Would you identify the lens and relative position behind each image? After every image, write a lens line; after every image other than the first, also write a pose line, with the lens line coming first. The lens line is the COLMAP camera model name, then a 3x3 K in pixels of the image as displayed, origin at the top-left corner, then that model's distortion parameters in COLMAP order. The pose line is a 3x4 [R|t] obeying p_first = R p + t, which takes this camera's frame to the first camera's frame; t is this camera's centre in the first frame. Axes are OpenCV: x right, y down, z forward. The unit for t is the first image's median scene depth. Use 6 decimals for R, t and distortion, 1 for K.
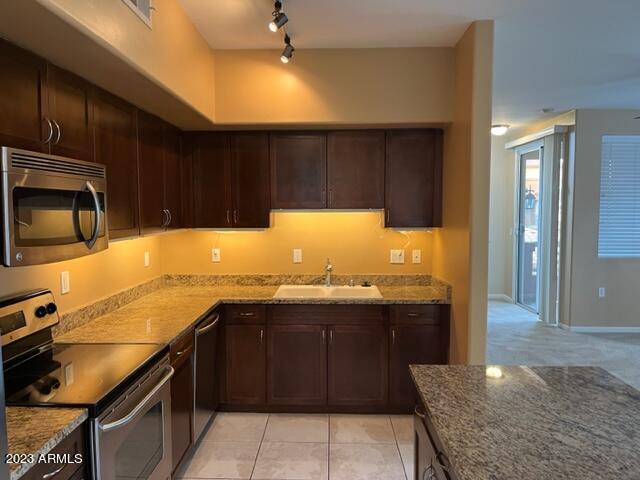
lens RADIAL K [[487.7, 0, 319.9], [0, 487.7, 238.1], [0, 0, 1]] dist [0.042762, 0.000940]
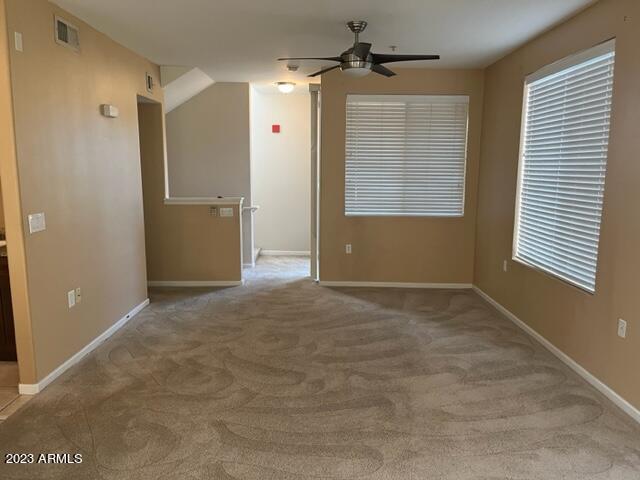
lens RADIAL K [[487.7, 0, 320.3], [0, 487.7, 241.9], [0, 0, 1]] dist [0.042762, 0.000940]
pose [[0.999370, 0.007129, 0.034762, 0.477757], [-0.010025, 0.996427, 0.083865, 0.008975], [-0.034040, -0.084160, 0.995871, -0.022534]]
